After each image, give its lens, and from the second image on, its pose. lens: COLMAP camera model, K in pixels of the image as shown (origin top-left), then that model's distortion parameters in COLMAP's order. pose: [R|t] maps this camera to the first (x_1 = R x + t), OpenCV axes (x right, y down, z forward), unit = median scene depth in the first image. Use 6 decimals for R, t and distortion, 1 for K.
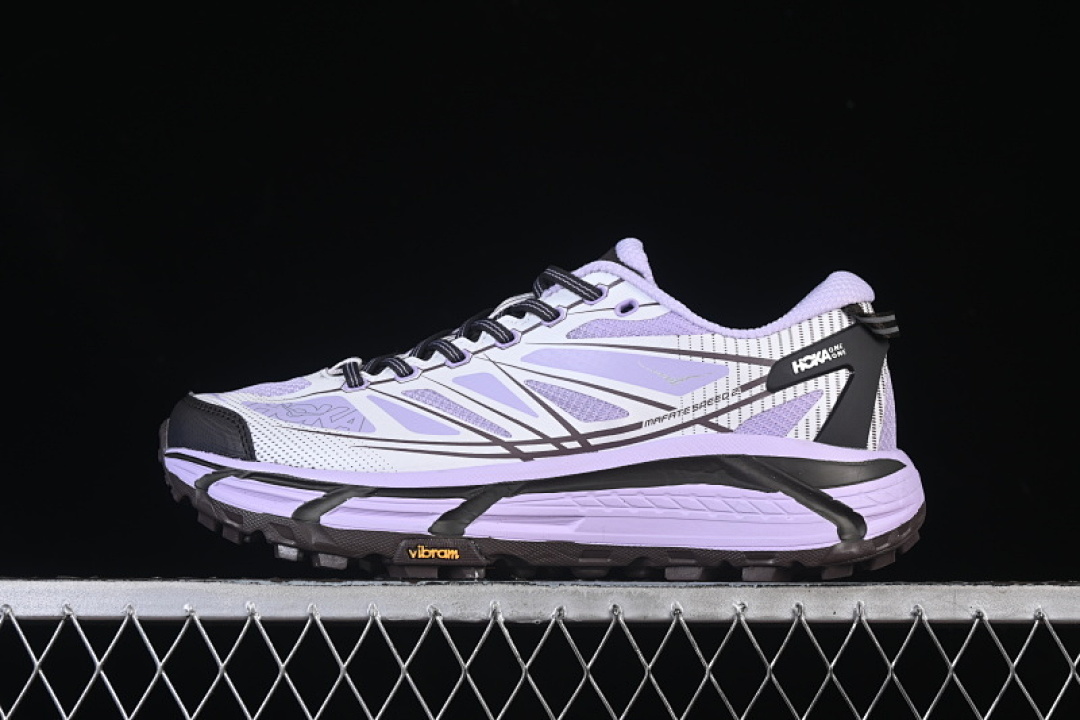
lens RADIAL K [[2388.2, 0, 540.0], [0, 2388.2, 360.0], [0, 0, 1]] dist [0.005174, 0.002733]
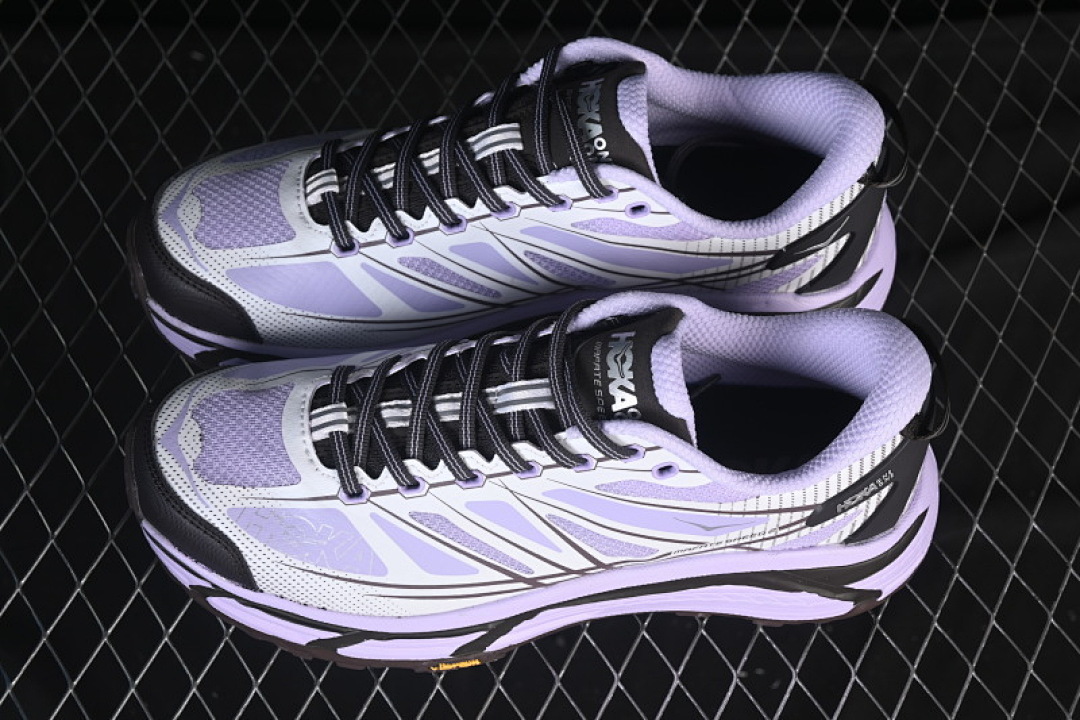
lens RADIAL K [[2388.2, 0, 540.0], [0, 2388.2, 360.0], [0, 0, 1]] dist [0.005174, 0.002733]
pose [[0.987253, -0.093088, 0.129097, -0.123266], [-0.071783, 0.463520, 0.883174, -0.838598], [-0.142052, -0.881183, 0.450929, 0.647502]]
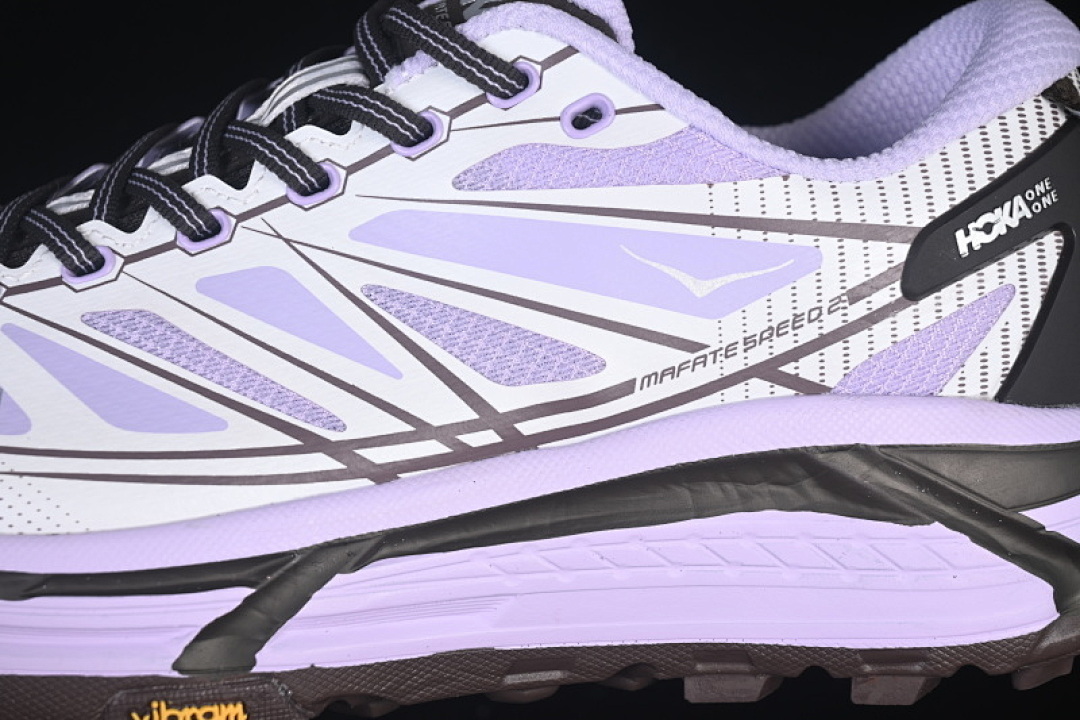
lens RADIAL K [[2388.2, 0, 540.0], [0, 2388.2, 360.0], [0, 0, 1]] dist [0.005174, 0.002733]
pose [[0.984974, -0.056601, 0.163163, -0.047957], [0.011873, 0.964727, 0.262986, -0.096127], [-0.172293, -0.257097, 0.950903, 0.574932]]
